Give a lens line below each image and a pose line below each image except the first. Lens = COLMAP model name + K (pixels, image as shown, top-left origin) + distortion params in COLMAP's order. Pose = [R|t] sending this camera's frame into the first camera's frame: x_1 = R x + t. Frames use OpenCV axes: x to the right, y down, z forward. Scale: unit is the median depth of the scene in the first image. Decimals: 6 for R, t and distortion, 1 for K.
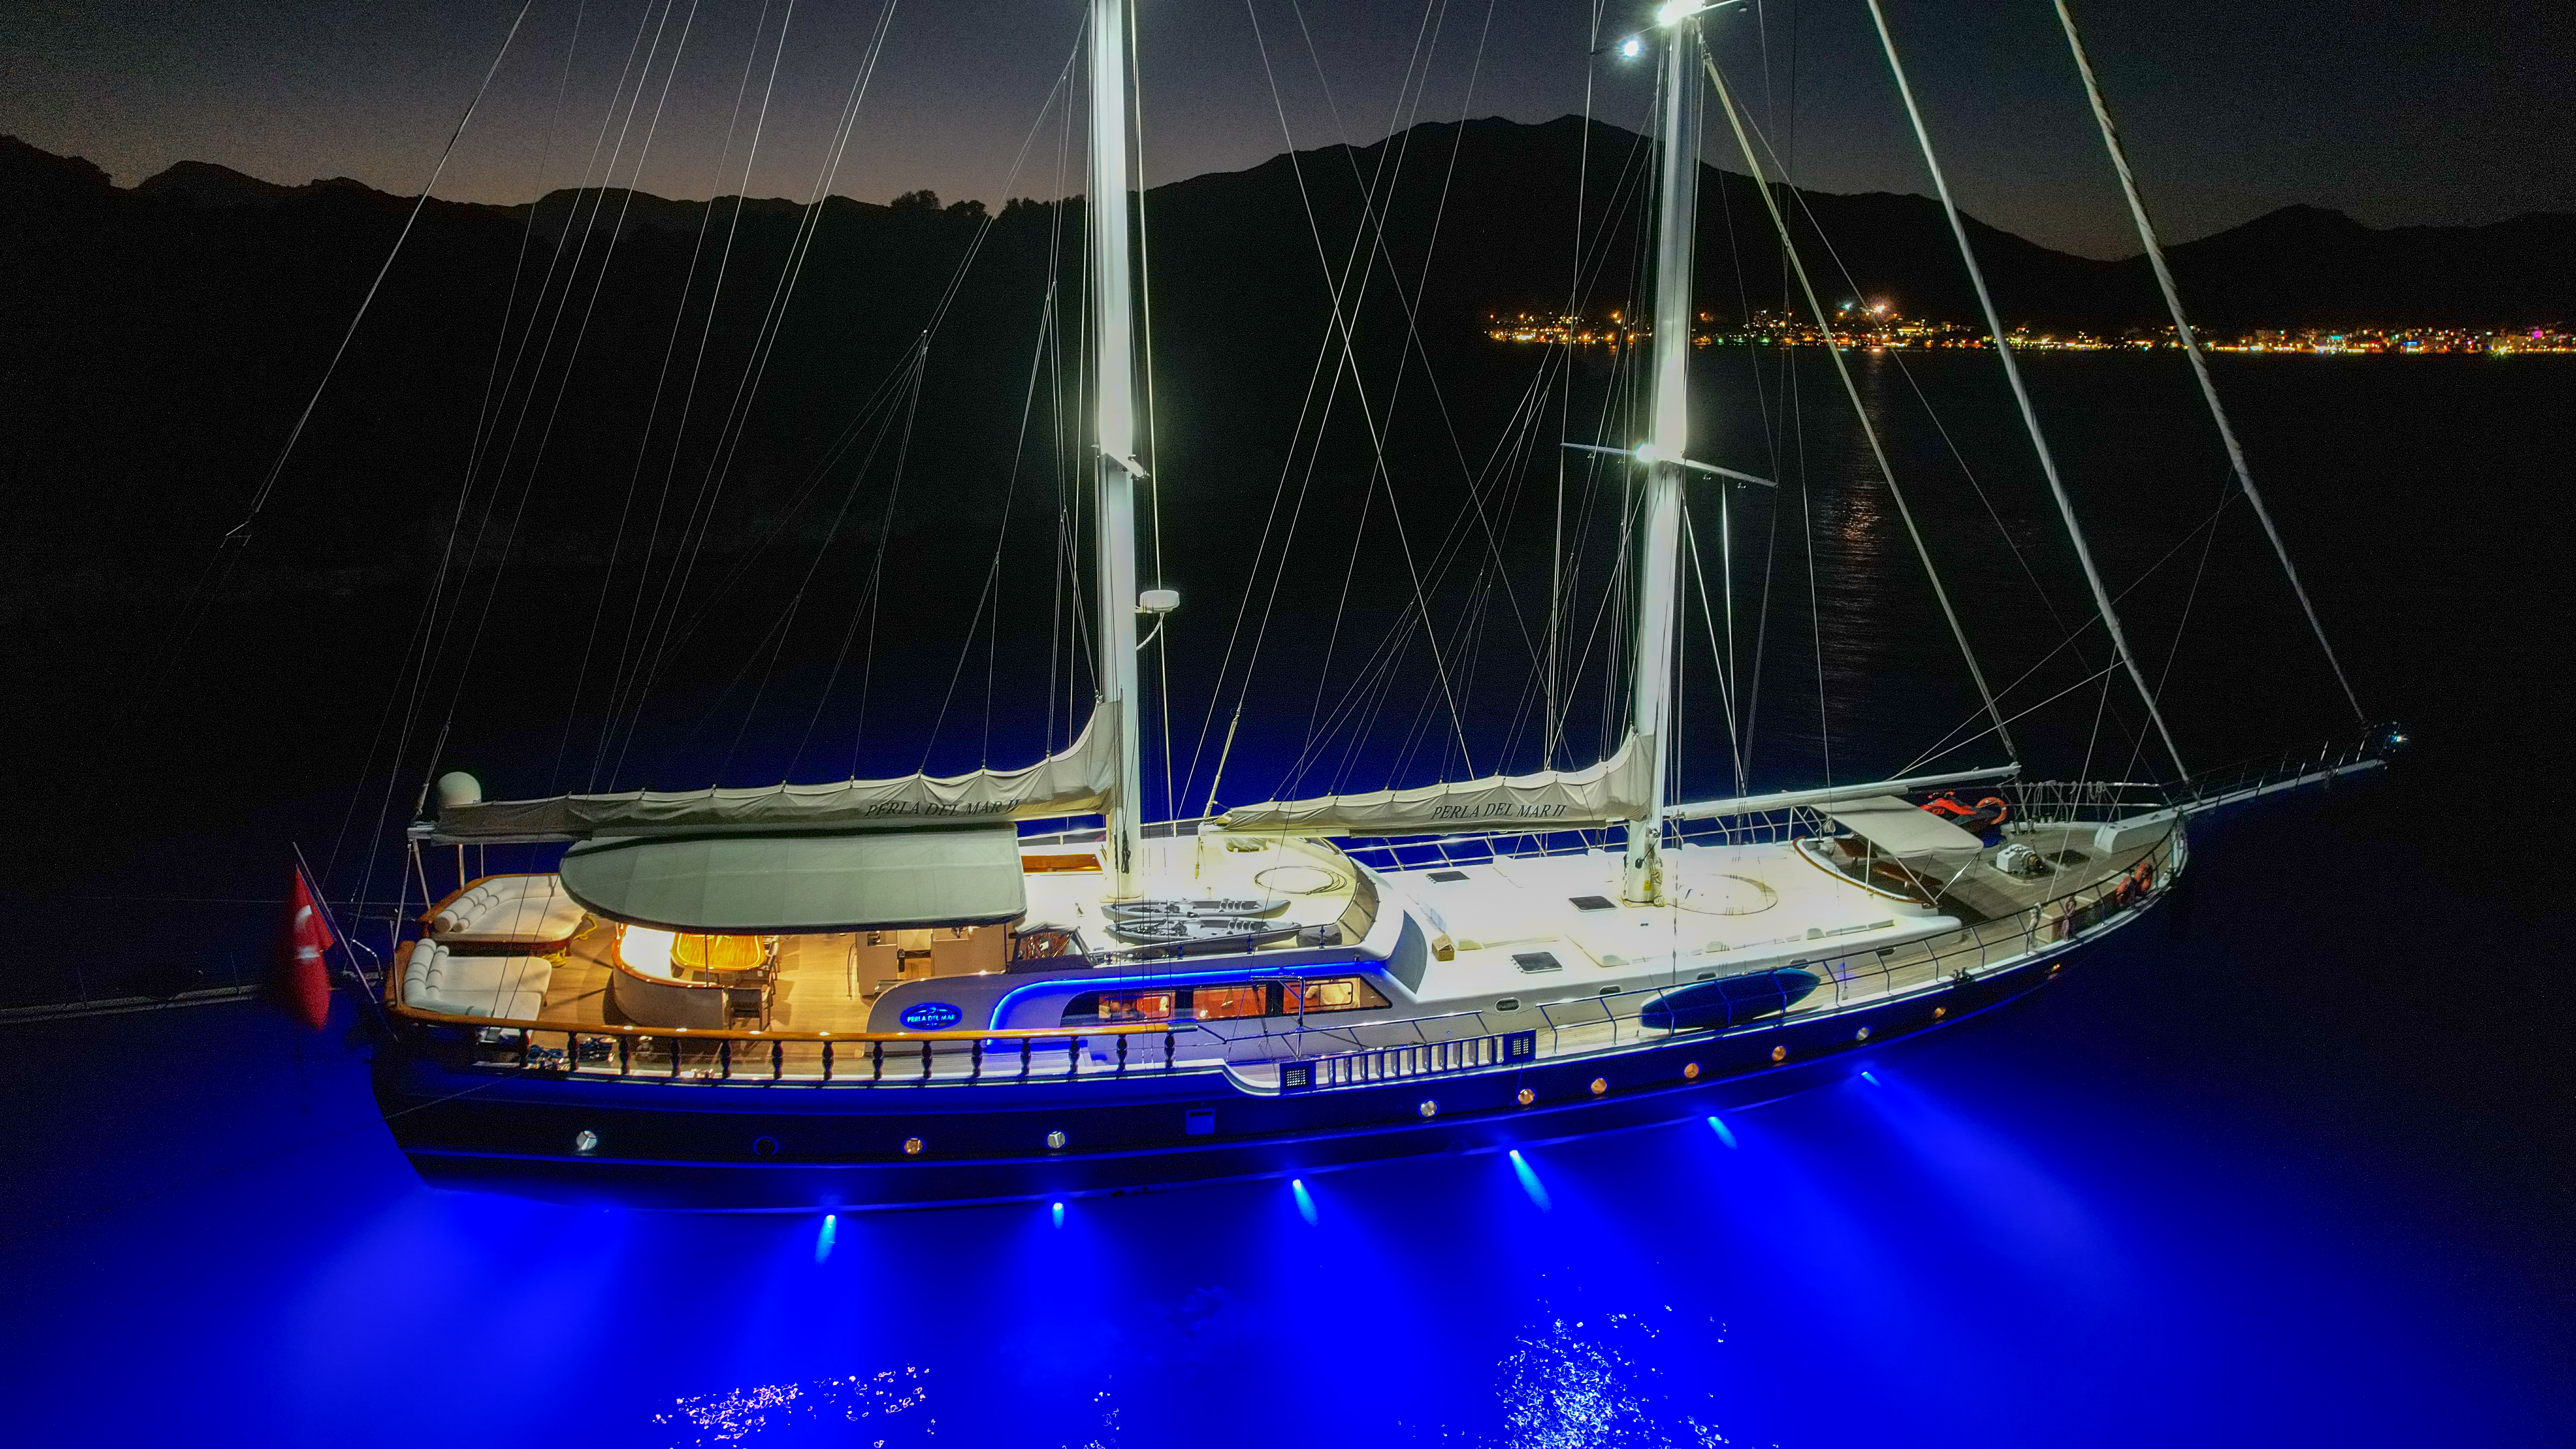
lens RADIAL K [[1634.6, 0, 1288.0], [0, 1634.6, 724.5], [0, 0, 1]] dist [-0.068192, 0.047045]
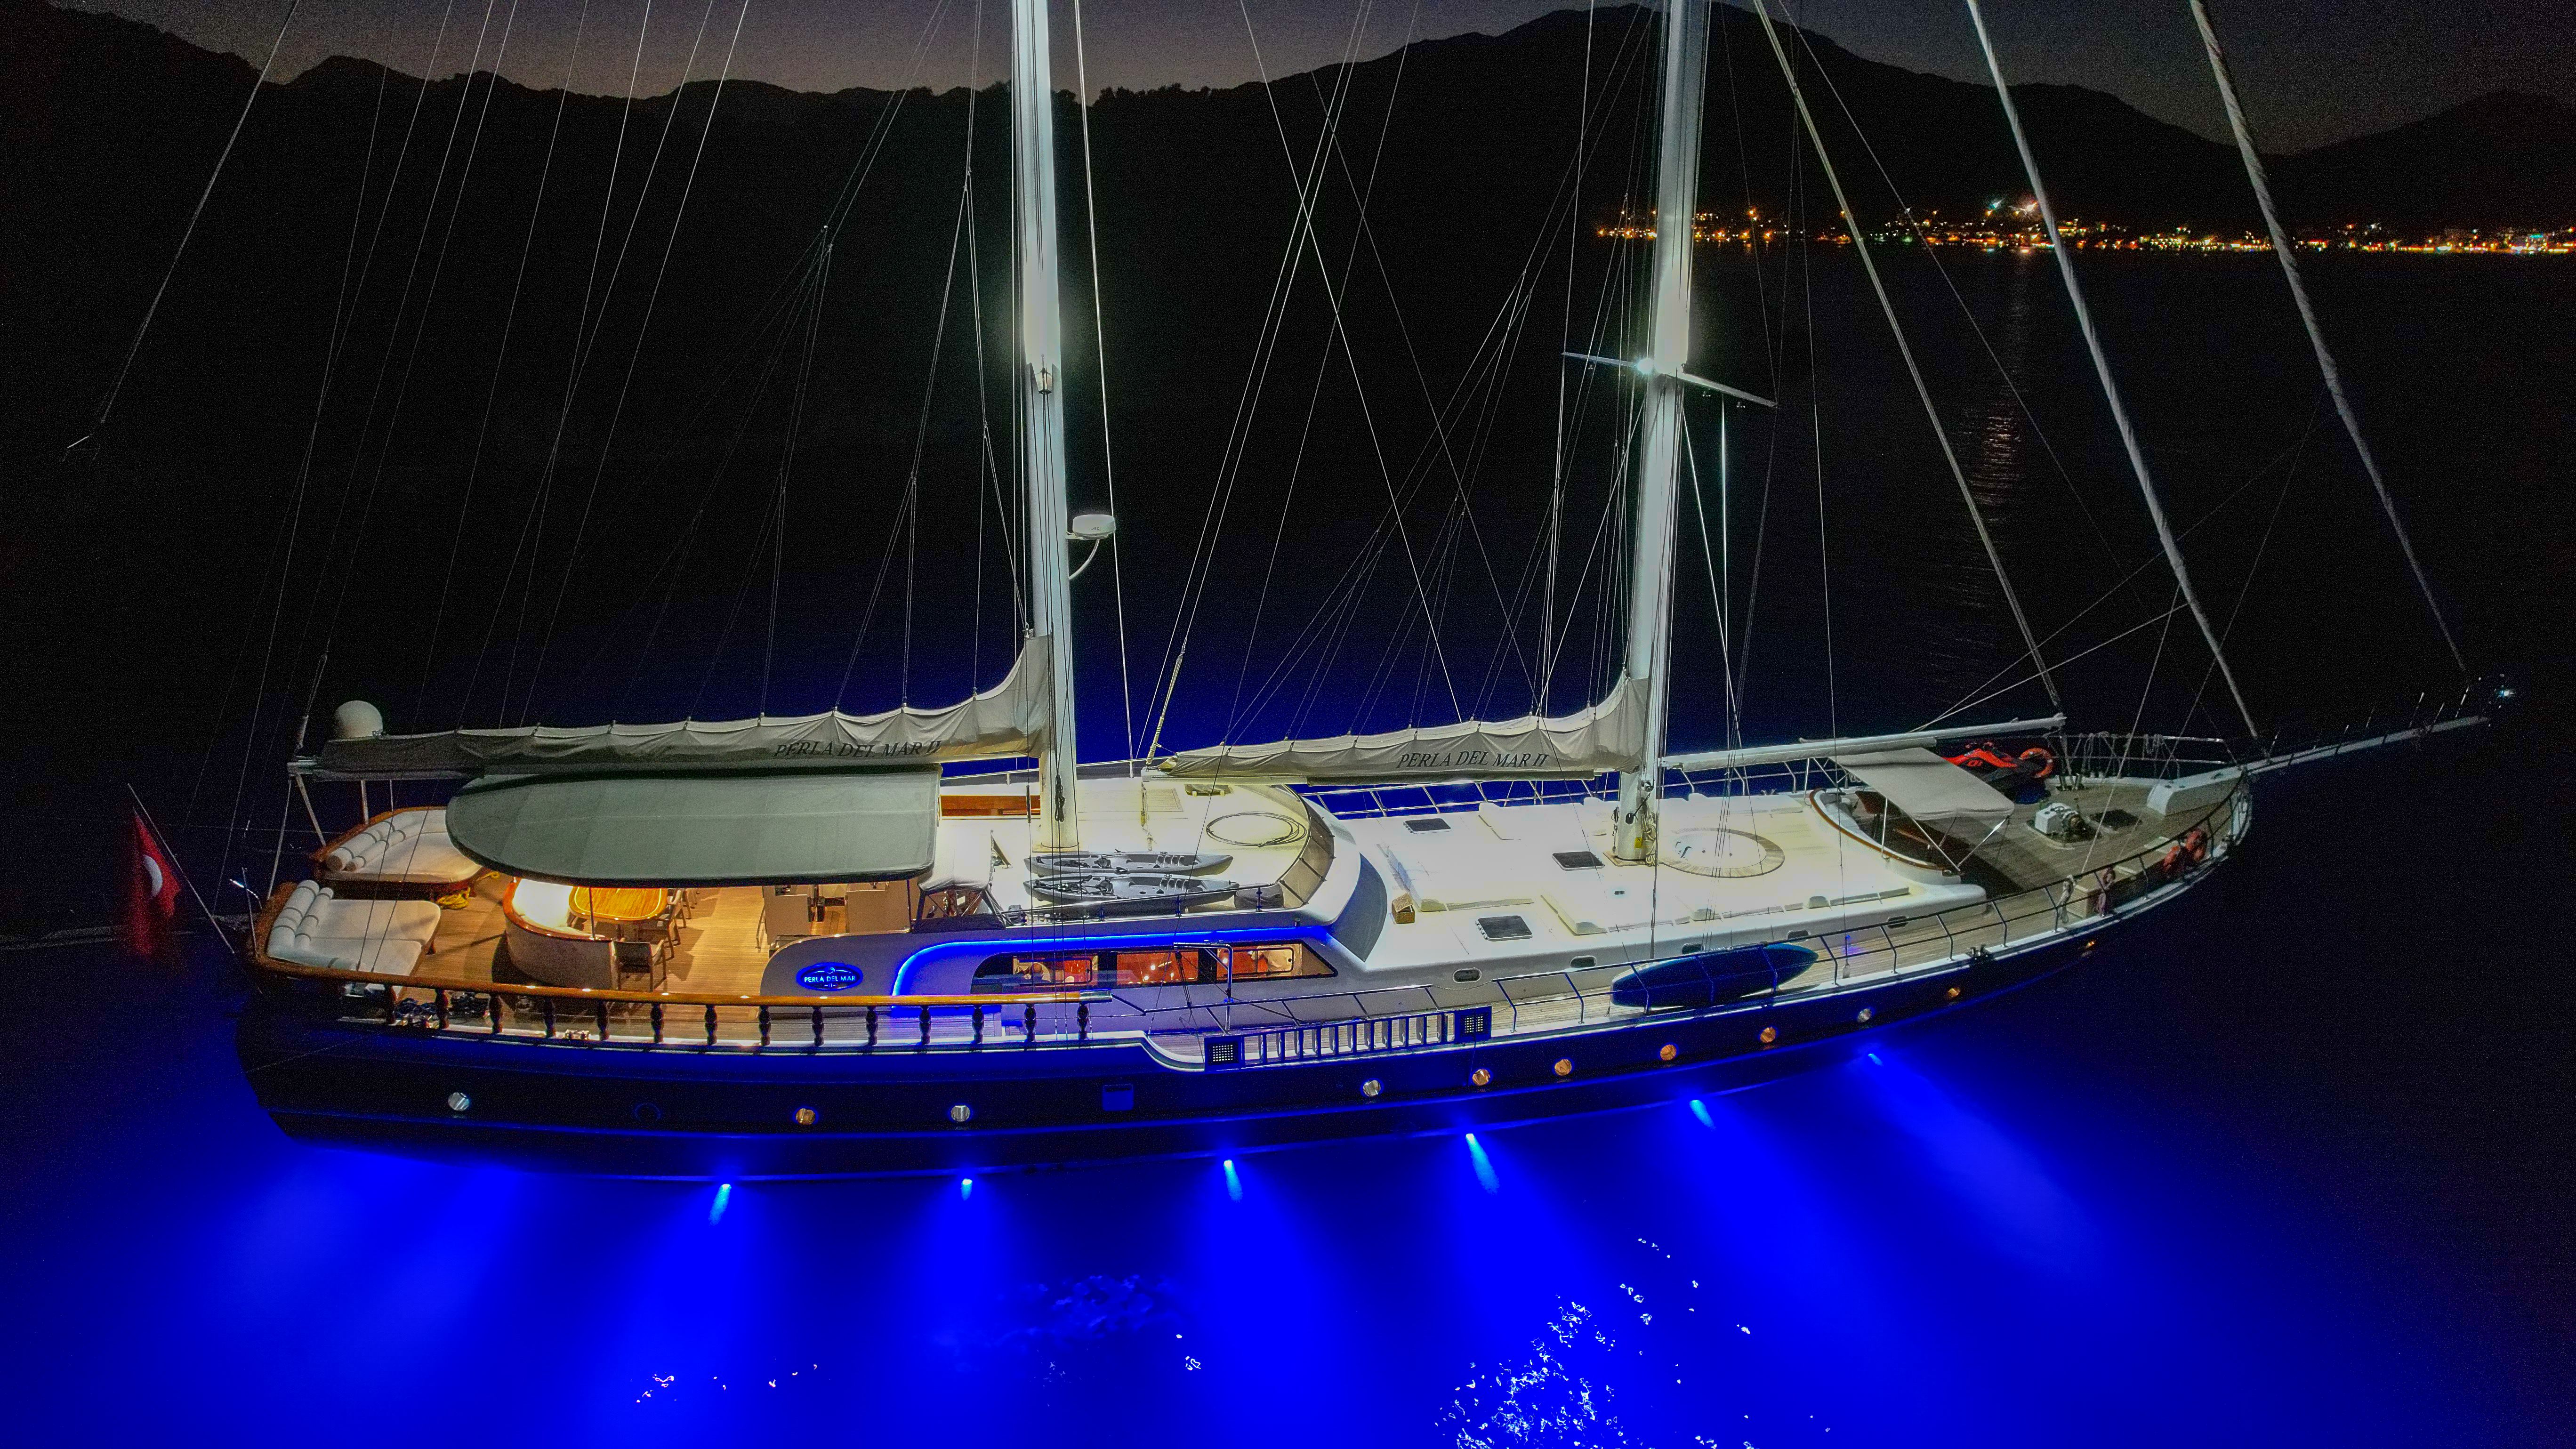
lens RADIAL K [[1634.6, 0, 1288.0], [0, 1634.6, 724.5], [0, 0, 1]] dist [-0.068192, 0.047045]
pose [[0.998392, 0.018839, -0.053470, 0.081031], [-0.015524, 0.997970, 0.061759, -0.023320], [0.054525, -0.060830, 0.996658, 0.091682]]
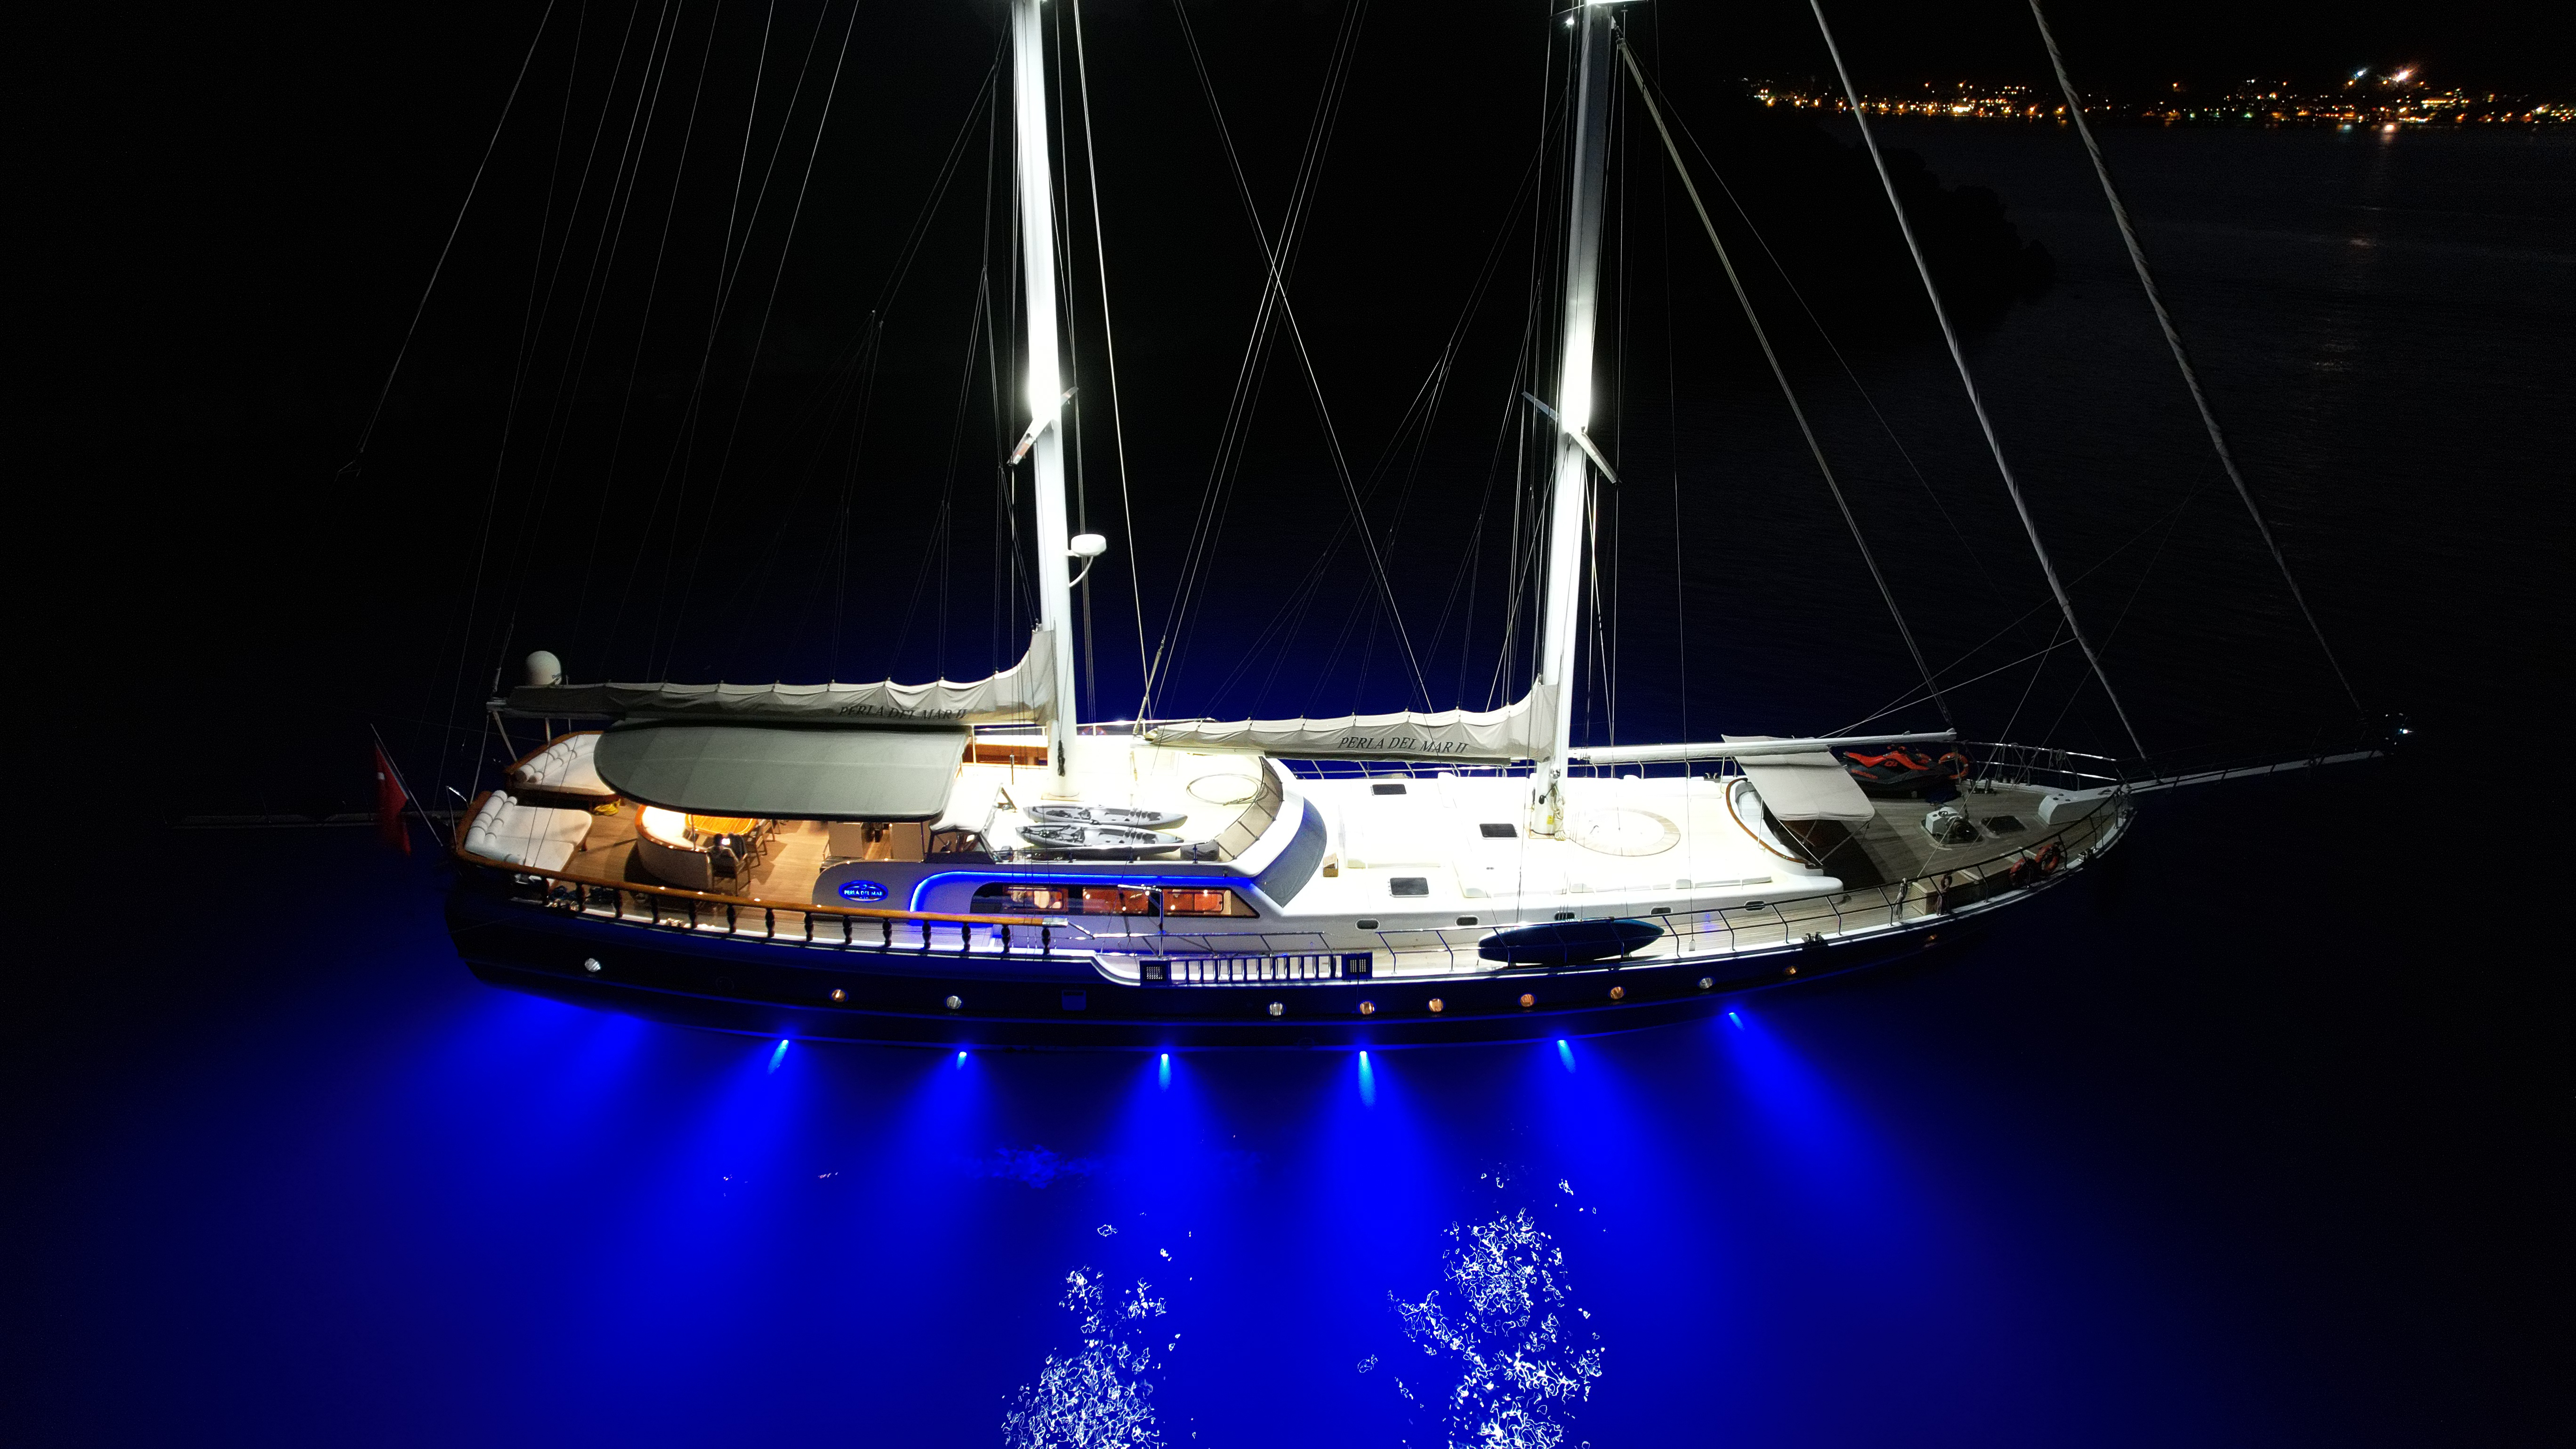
lens RADIAL K [[1634.6, 0, 1288.0], [0, 1634.6, 724.5], [0, 0, 1]] dist [-0.068192, 0.047045]
pose [[0.977004, 0.081246, -0.197133, 0.292976], [-0.053737, 0.988538, 0.141088, -0.121064], [0.206337, -0.127250, 0.970171, -0.088215]]
